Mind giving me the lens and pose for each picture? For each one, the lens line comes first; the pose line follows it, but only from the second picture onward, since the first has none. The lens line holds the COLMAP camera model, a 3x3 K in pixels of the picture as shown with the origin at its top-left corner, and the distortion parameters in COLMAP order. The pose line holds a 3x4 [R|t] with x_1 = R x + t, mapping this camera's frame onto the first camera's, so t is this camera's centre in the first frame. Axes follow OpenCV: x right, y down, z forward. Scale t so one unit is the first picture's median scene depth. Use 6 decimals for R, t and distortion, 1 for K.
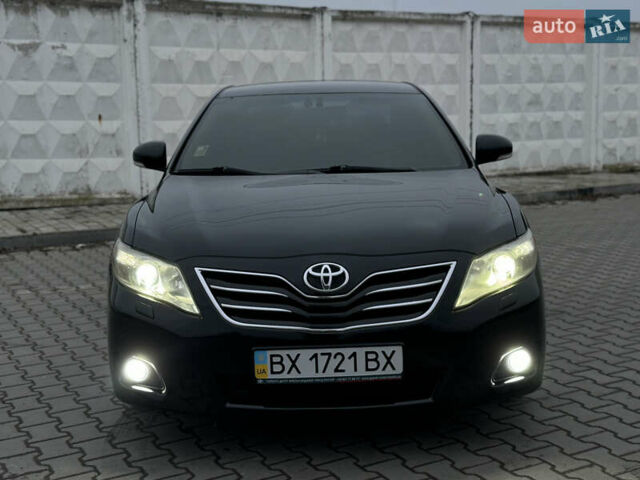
lens RADIAL K [[801.6, 0, 320.0], [0, 801.6, 240.0], [0, 0, 1]] dist [0.145036, -0.278497]
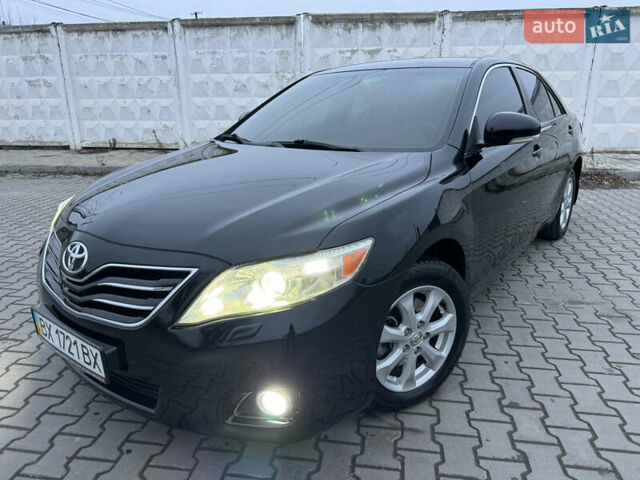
lens RADIAL K [[444.4, 0, 320.0], [0, 444.4, 240.0], [0, 0, 1]] dist [0.054039, -0.086762]
pose [[0.799285, 0.189498, -0.570293, 0.426251], [-0.098189, 0.977410, 0.187162, -0.081102], [0.592876, -0.093599, 0.799836, 0.579627]]
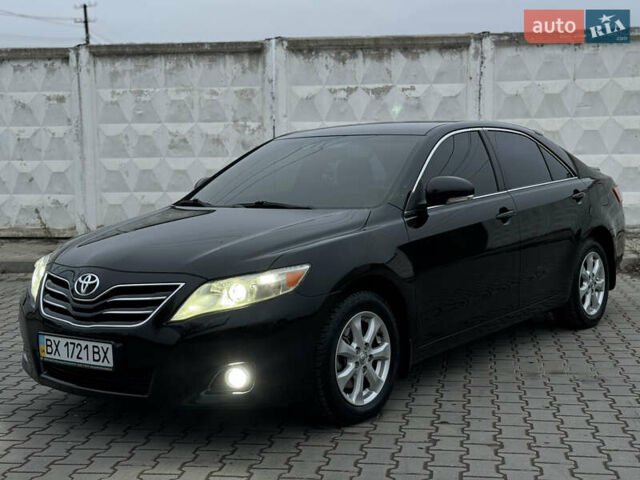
lens RADIAL K [[880.5, 0, 320.0], [0, 880.5, 240.0], [0, 0, 1]] dist [0.109142, 0.012123]
pose [[0.803307, 0.058398, -0.592695, 0.888443], [-0.087653, 0.995937, -0.020670, -0.021788], [0.589080, 0.068556, 0.805161, 0.057811]]
